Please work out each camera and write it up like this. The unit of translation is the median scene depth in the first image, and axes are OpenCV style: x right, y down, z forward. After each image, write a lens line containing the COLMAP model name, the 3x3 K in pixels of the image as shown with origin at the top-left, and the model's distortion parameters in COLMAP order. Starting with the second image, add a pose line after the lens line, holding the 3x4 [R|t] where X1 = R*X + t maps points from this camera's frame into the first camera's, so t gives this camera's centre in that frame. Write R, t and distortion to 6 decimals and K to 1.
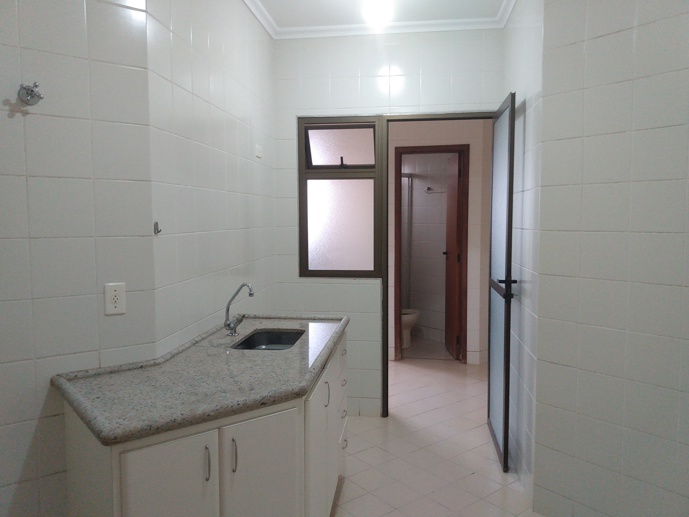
lens RADIAL K [[548.3, 0, 343.8], [0, 548.3, 258.8], [0, 0, 1]] dist [0.002008, -0.000076]
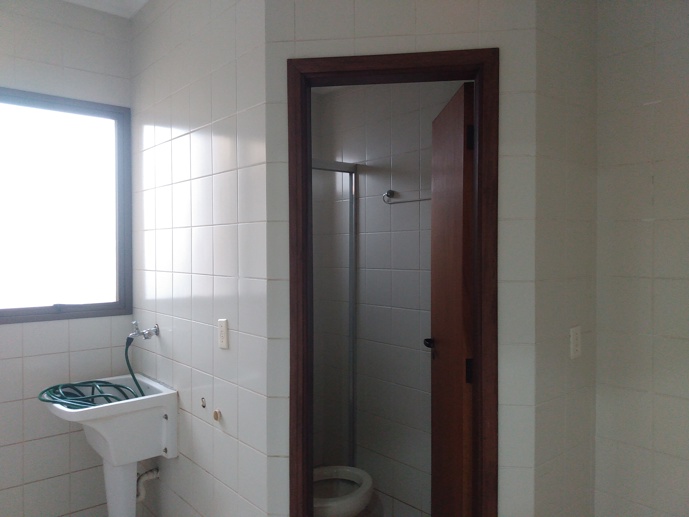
lens RADIAL K [[548.3, 0, 344.9], [0, 548.3, 257.0], [0, 0, 1]] dist [0.002008, -0.000076]
pose [[0.998972, -0.001904, 0.045300, 0.101894], [0.004804, 0.997939, -0.063984, -0.048476], [-0.045084, 0.064135, 0.996922, 0.584246]]
